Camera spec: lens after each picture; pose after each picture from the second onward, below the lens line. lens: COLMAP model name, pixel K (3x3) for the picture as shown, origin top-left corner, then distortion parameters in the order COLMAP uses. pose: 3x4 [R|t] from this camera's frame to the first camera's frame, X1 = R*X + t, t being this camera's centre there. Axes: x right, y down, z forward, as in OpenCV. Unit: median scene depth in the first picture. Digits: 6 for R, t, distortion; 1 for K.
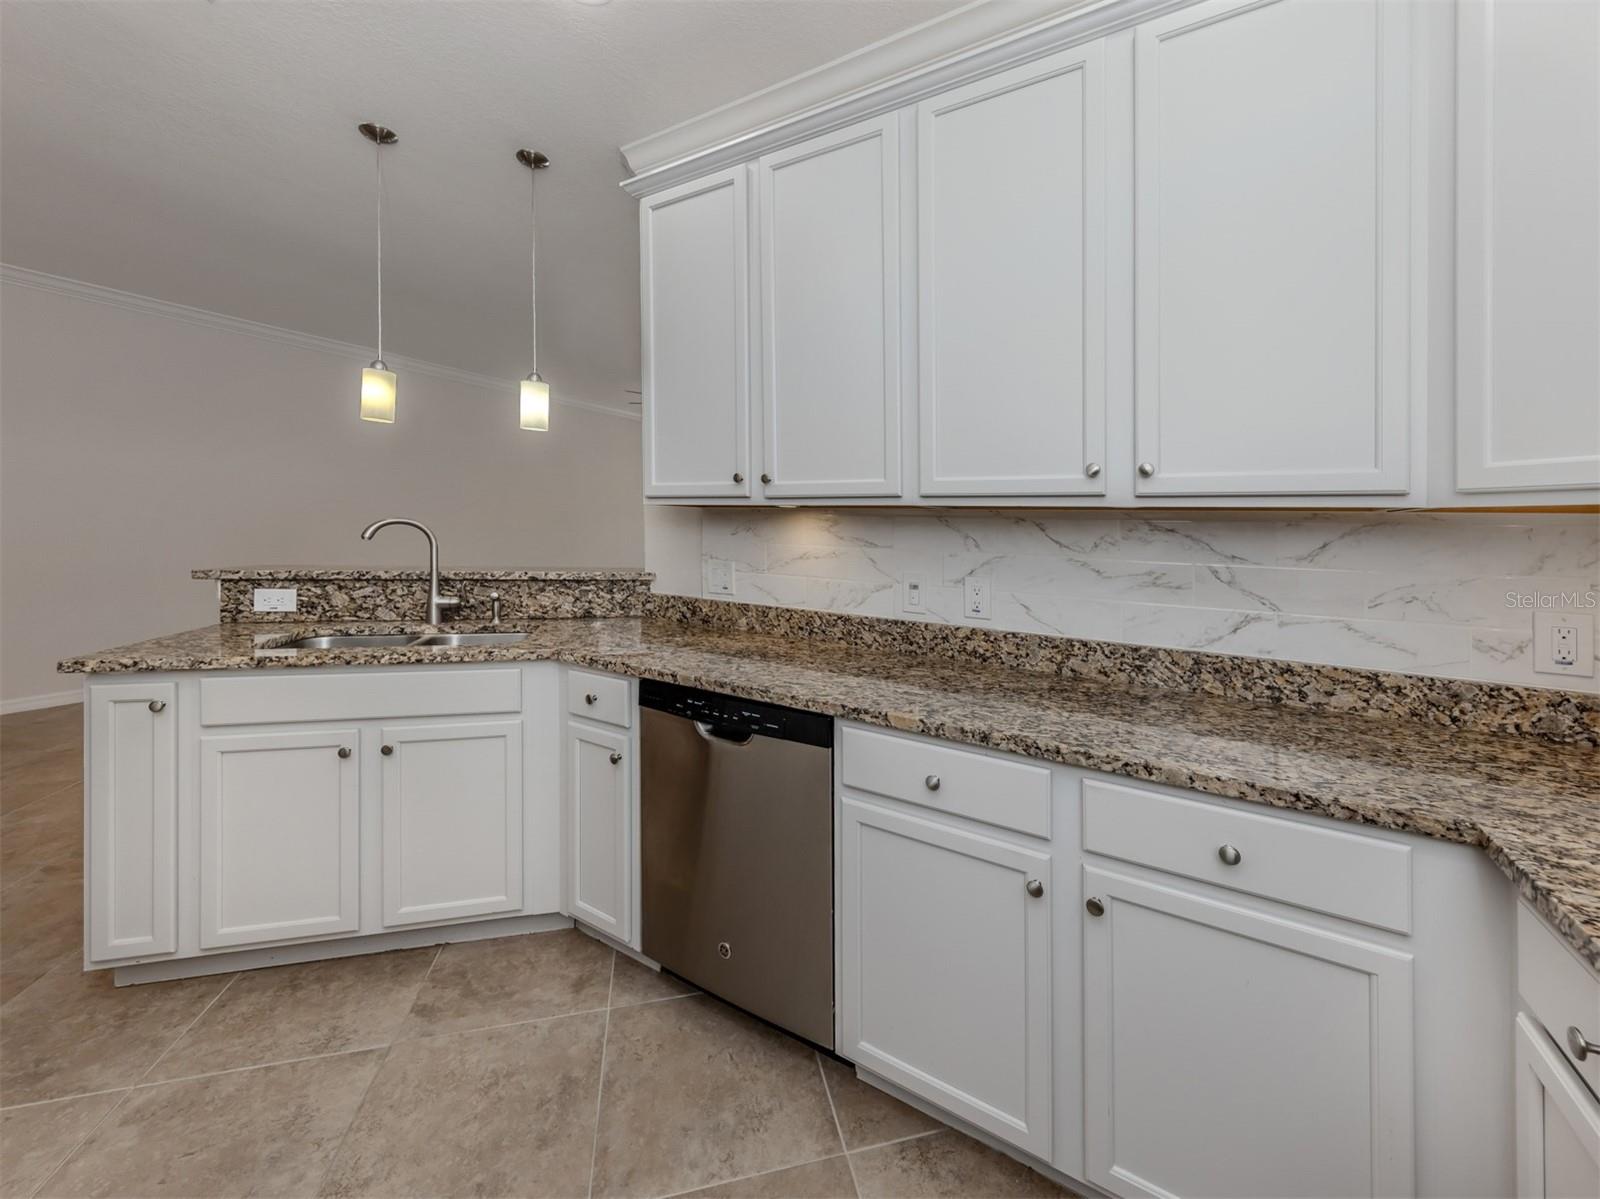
lens RADIAL K [[618.1, 0, 840.8], [0, 618.1, 539.9], [0, 0, 1]] dist [0.002593, 0.000315]
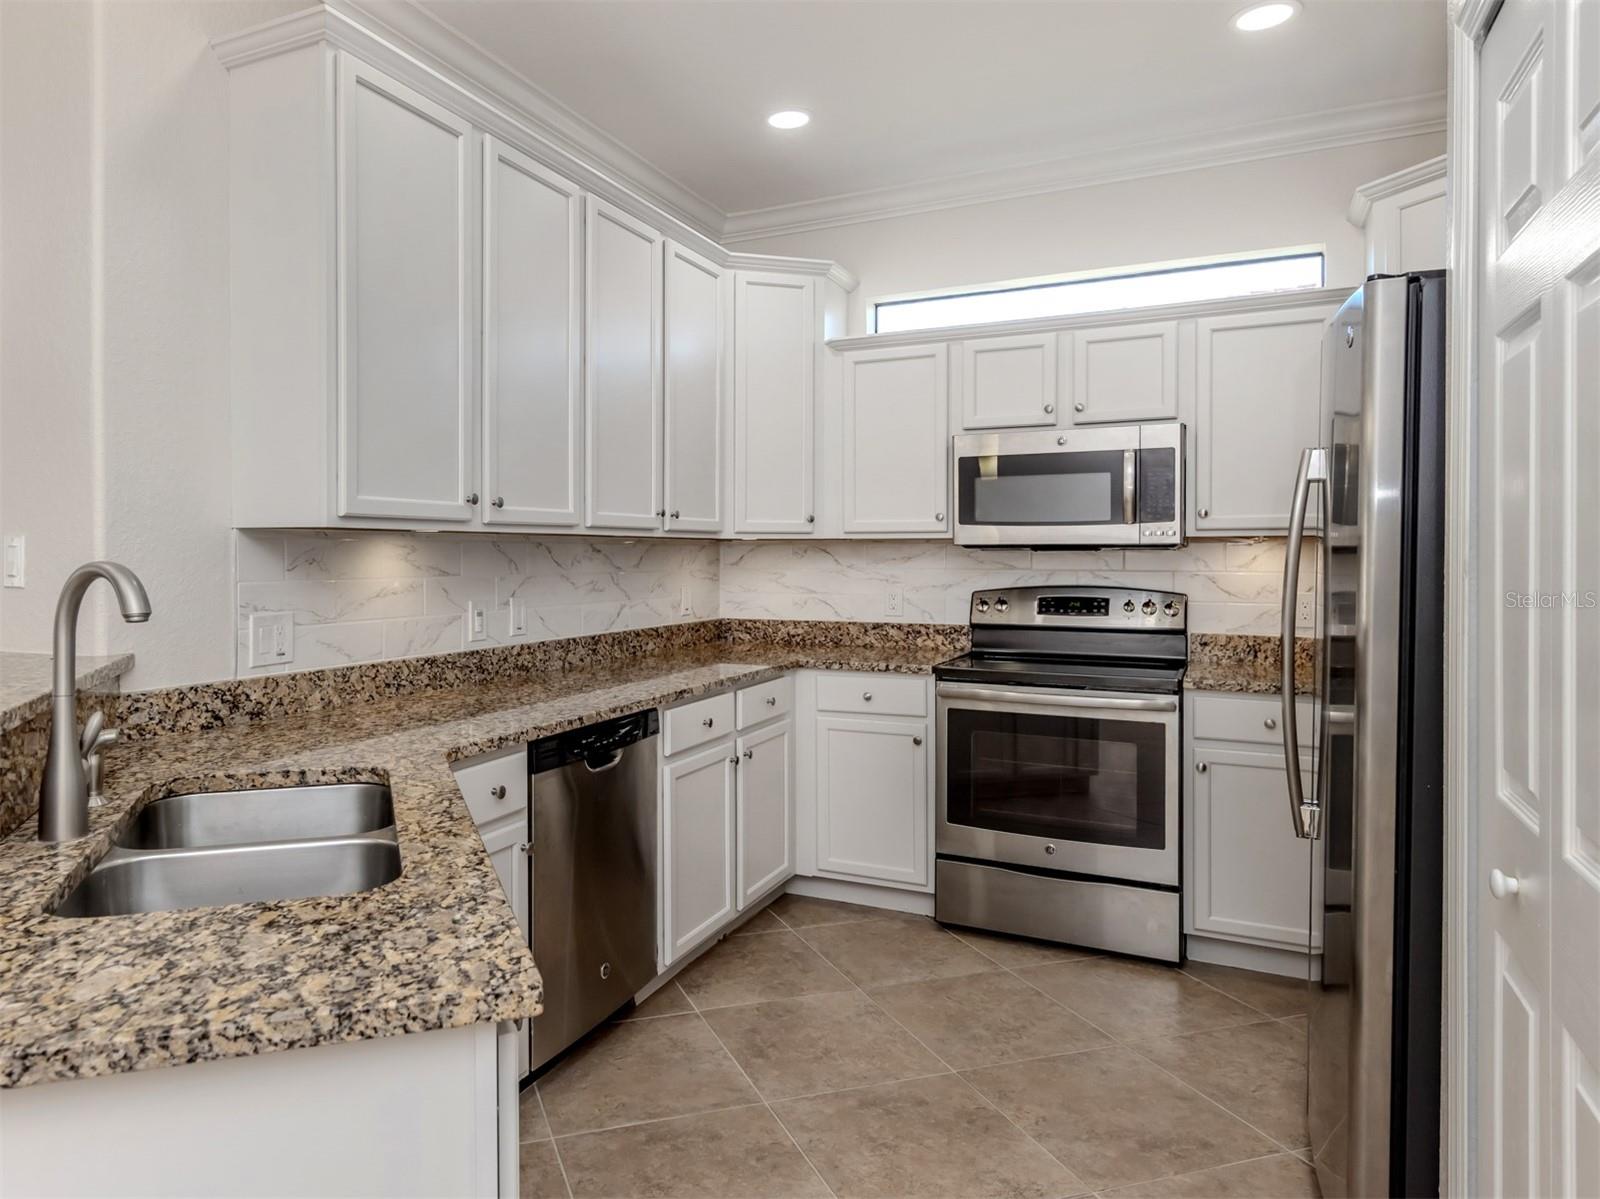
lens RADIAL K [[1029.5, 0, 615.2], [0, 1029.5, 576.9], [0, 0, 1]] dist [0.002309, 0.000294]
pose [[0.010019, -0.047862, 0.998804, -1.412436], [0.022231, 0.998618, 0.047630, -0.051754], [-0.999703, 0.021727, 0.011069, 0.722847]]
